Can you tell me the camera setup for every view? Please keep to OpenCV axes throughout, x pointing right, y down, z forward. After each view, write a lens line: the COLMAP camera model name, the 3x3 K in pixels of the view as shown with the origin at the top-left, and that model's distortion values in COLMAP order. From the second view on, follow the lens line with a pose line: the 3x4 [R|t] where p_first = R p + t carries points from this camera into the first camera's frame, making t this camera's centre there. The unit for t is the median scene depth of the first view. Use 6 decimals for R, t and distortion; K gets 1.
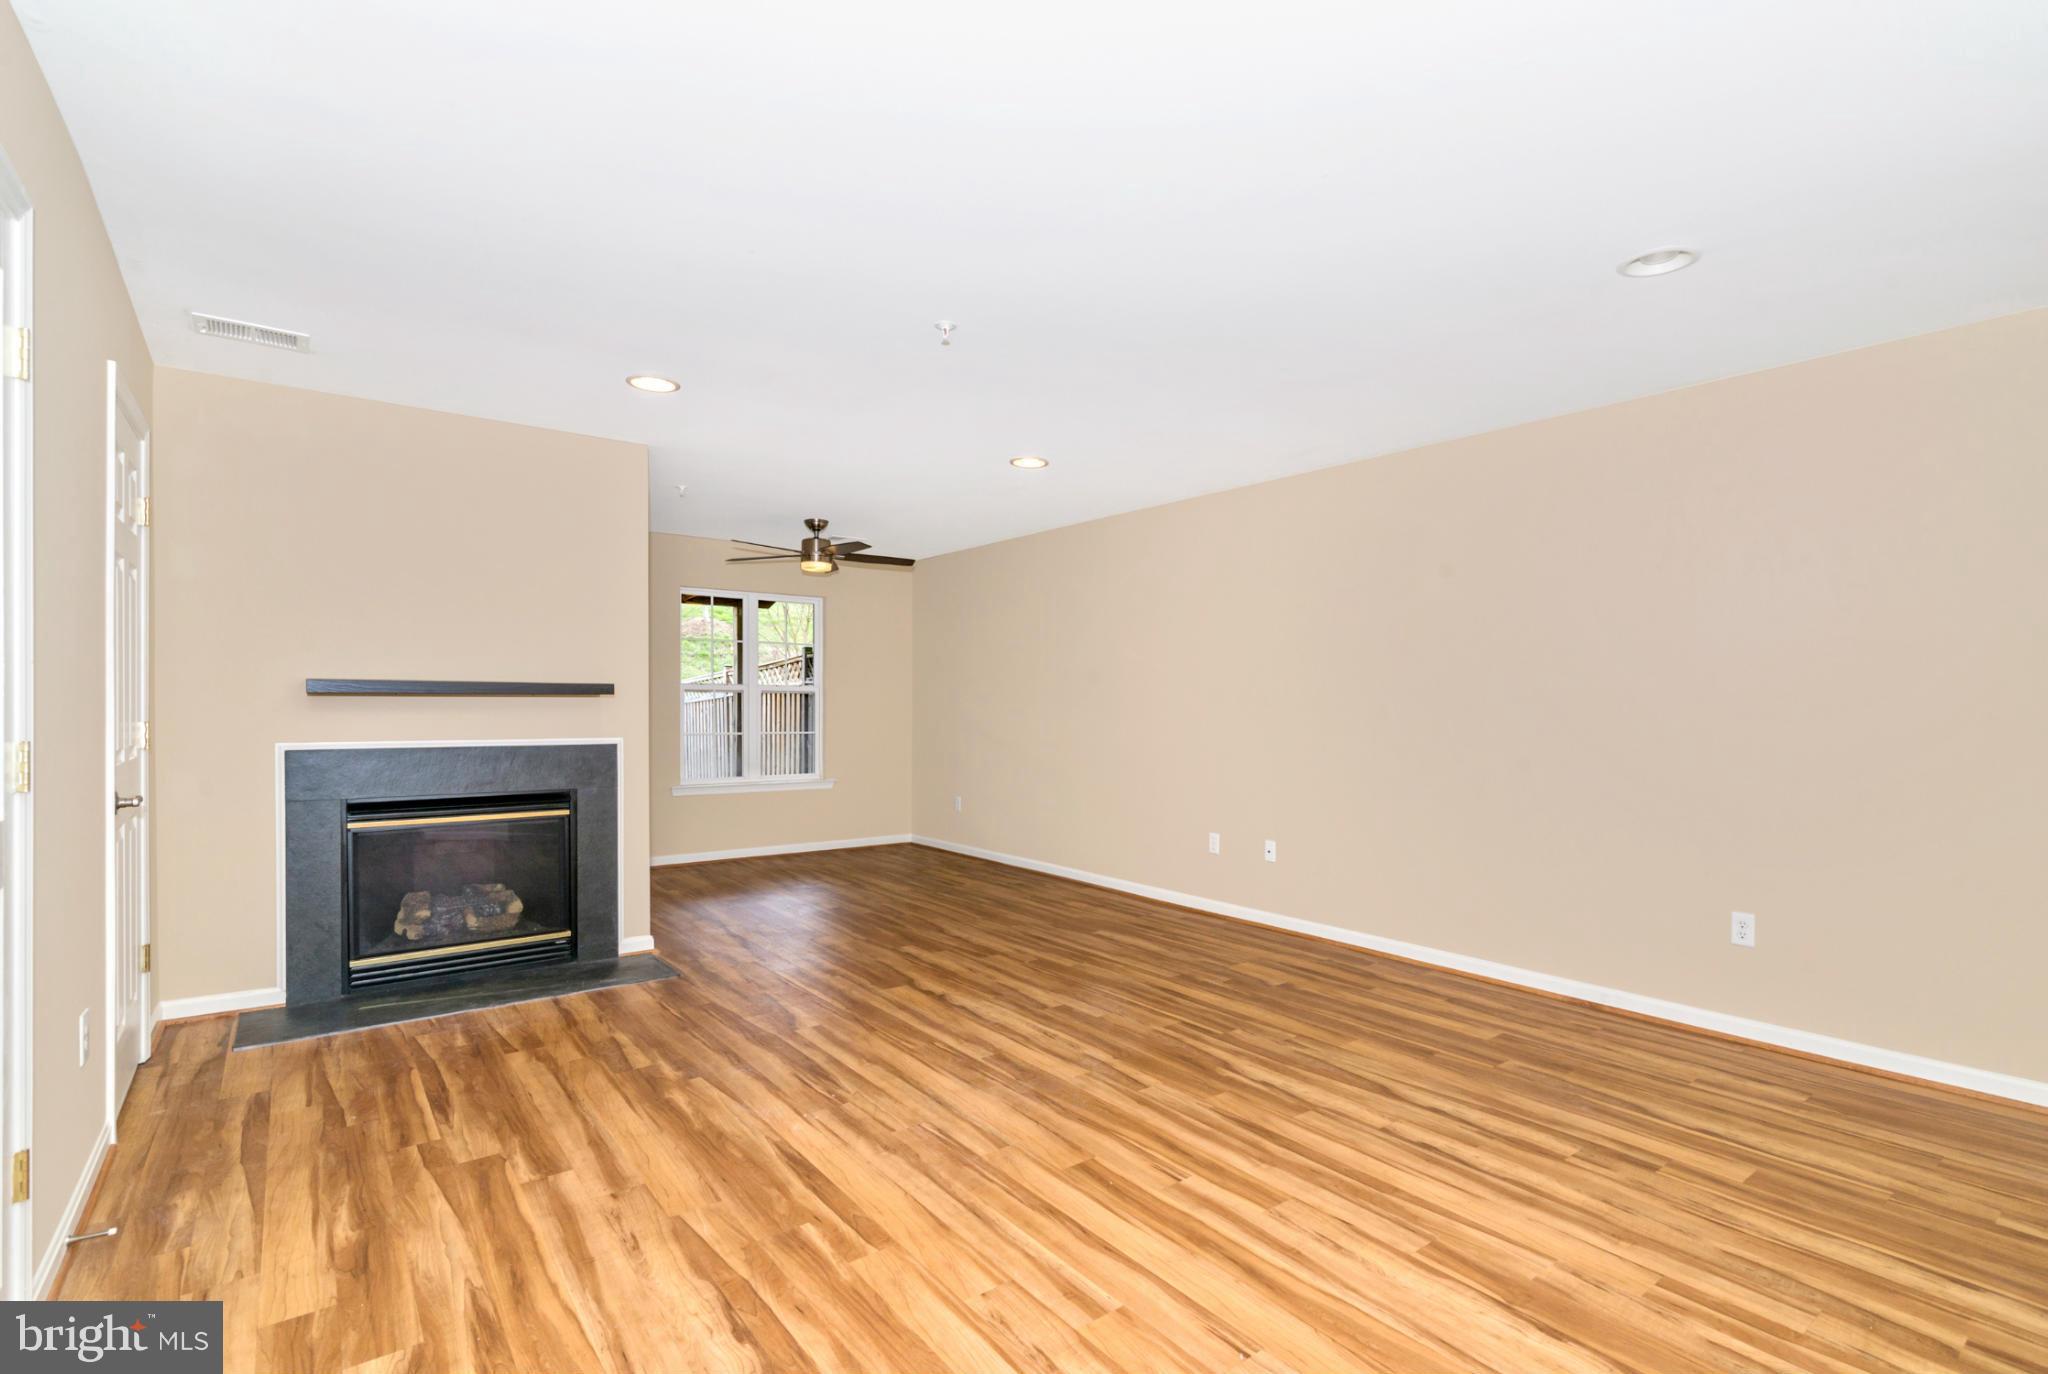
lens RADIAL K [[952.1, 0, 1057.6], [0, 952.1, 705.9], [0, 0, 1]] dist [0.003874, -0.001698]
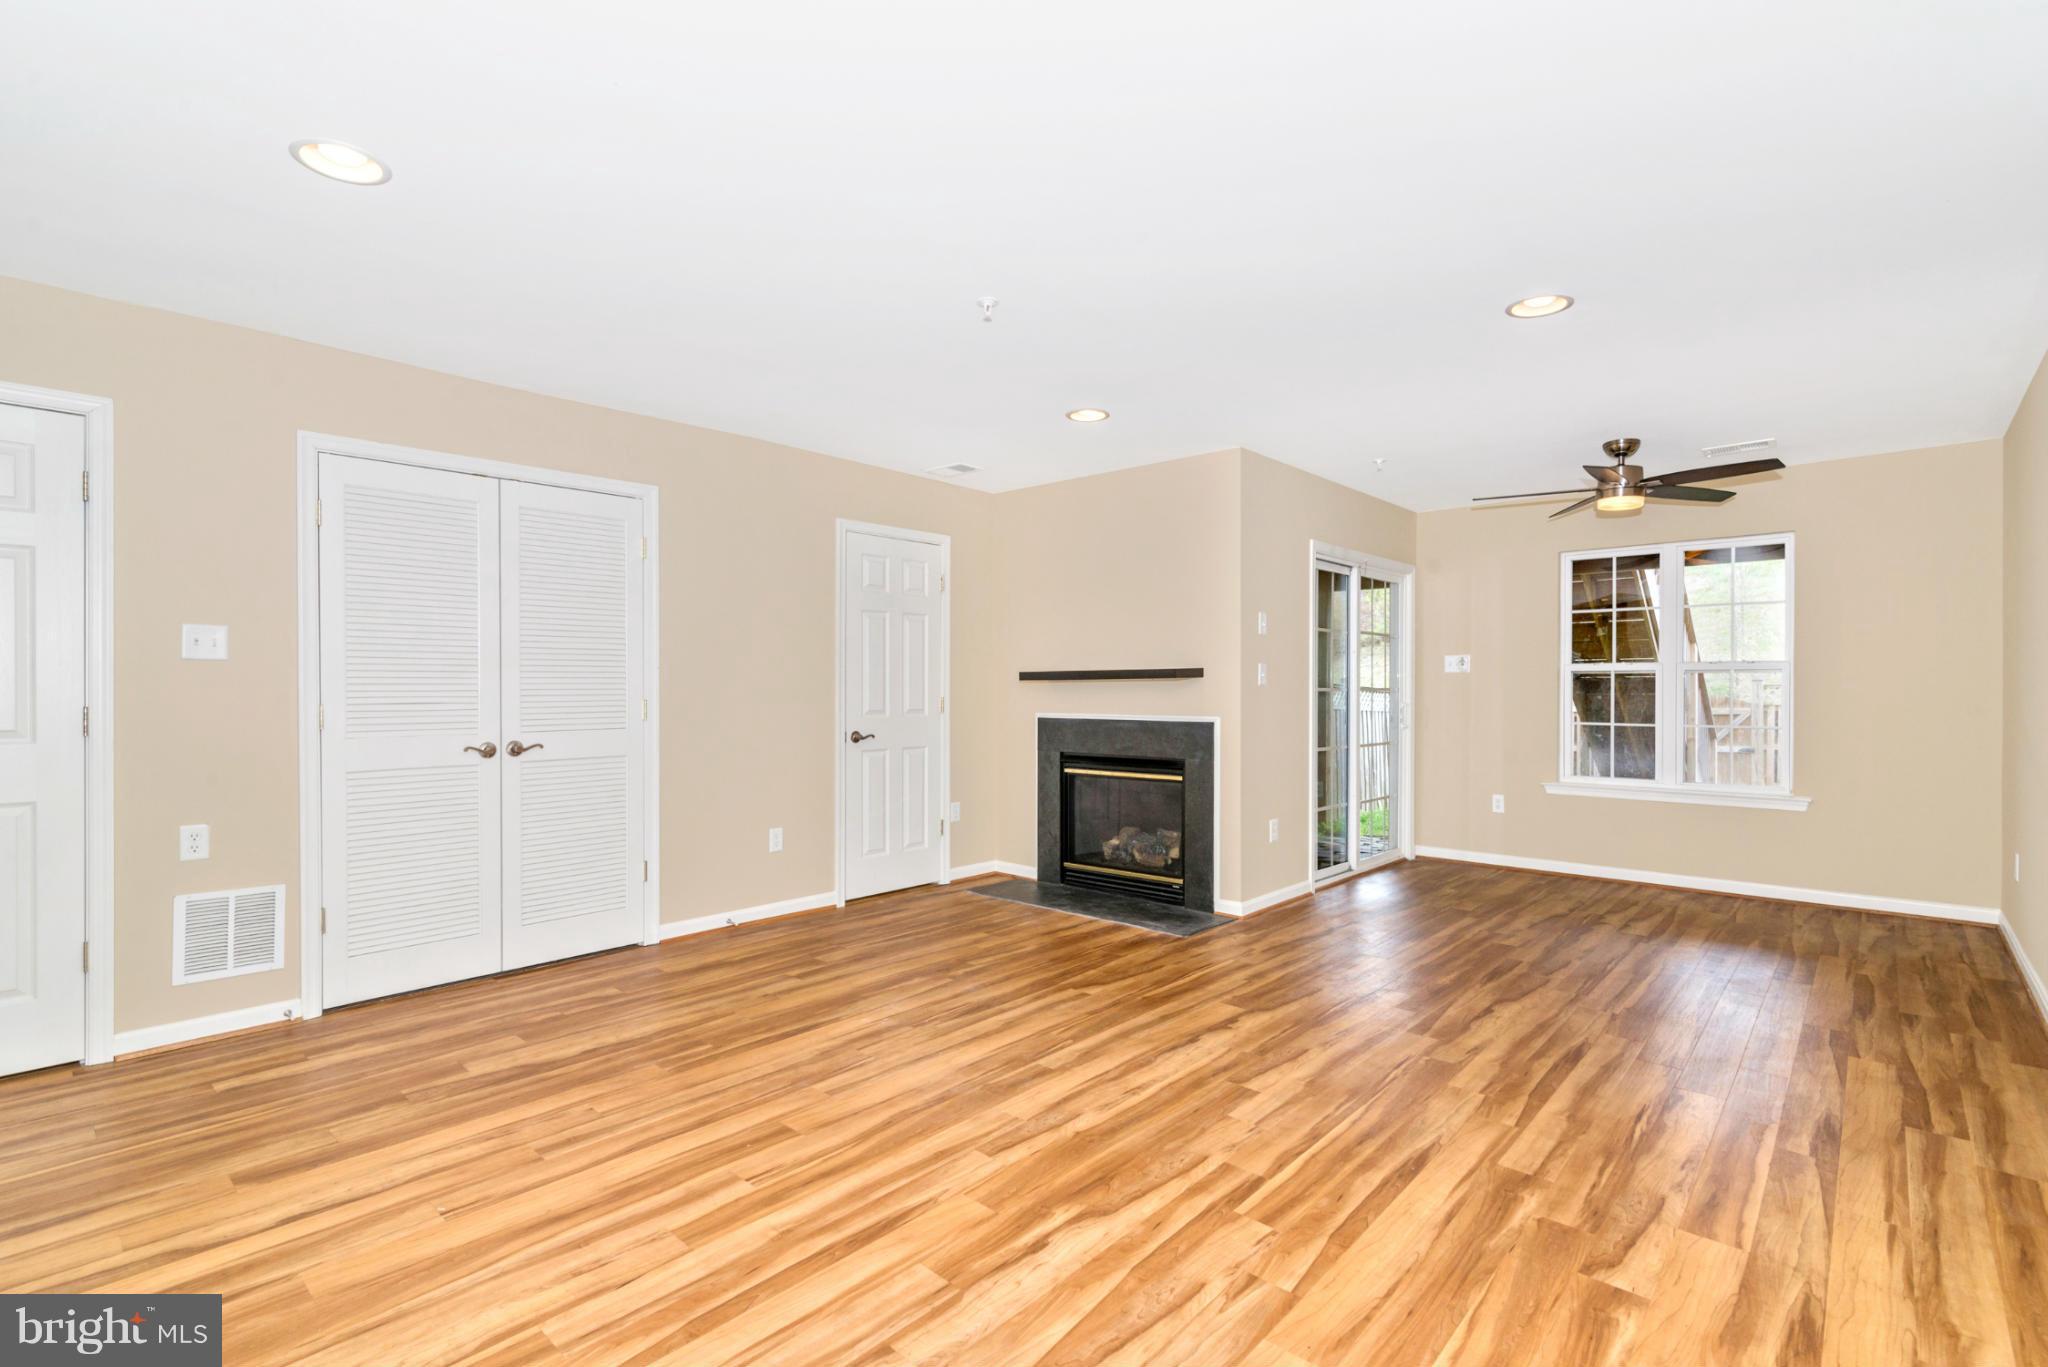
lens RADIAL K [[952.1, 0, 1033.4], [0, 952.1, 688.7], [0, 0, 1]] dist [0.003874, -0.001698]
pose [[0.162831, -0.006342, -0.986634, 0.759689], [-0.001992, 0.999975, -0.006756, 0.011491], [0.986652, 0.003065, 0.162814, 0.770789]]
